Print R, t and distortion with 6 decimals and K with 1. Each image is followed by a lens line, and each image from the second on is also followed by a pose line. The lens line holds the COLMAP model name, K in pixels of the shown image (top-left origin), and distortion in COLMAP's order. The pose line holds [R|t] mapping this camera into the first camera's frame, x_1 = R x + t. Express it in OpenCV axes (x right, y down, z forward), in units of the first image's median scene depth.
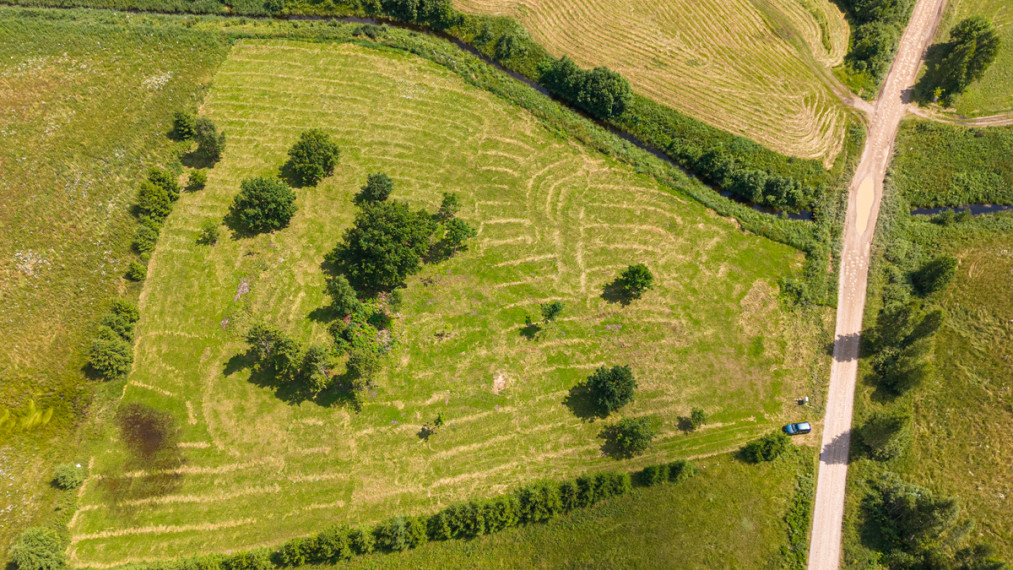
lens RADIAL K [[743.6, 0, 505.0], [0, 743.6, 286.2], [0, 0, 1]] dist [0.071516, -0.068632]
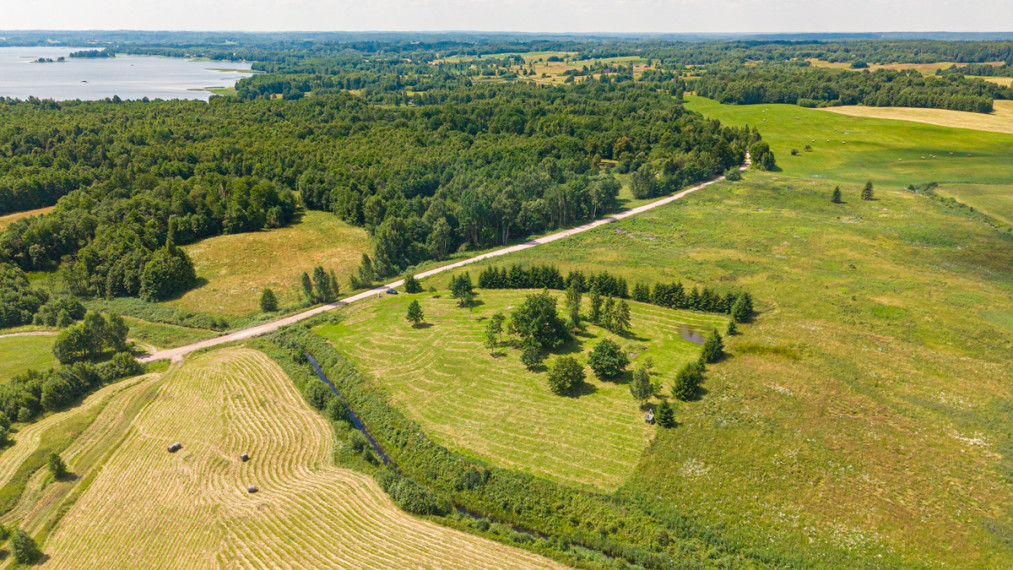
lens RADIAL K [[743.6, 0, 505.8], [0, 743.6, 285.6], [0, 0, 1]] dist [0.071516, -0.068632]
pose [[-0.913326, -0.134406, 0.384410, -0.643011], [0.357209, 0.188861, 0.914731, -1.452123], [-0.195545, 0.972762, -0.124480, 1.037793]]
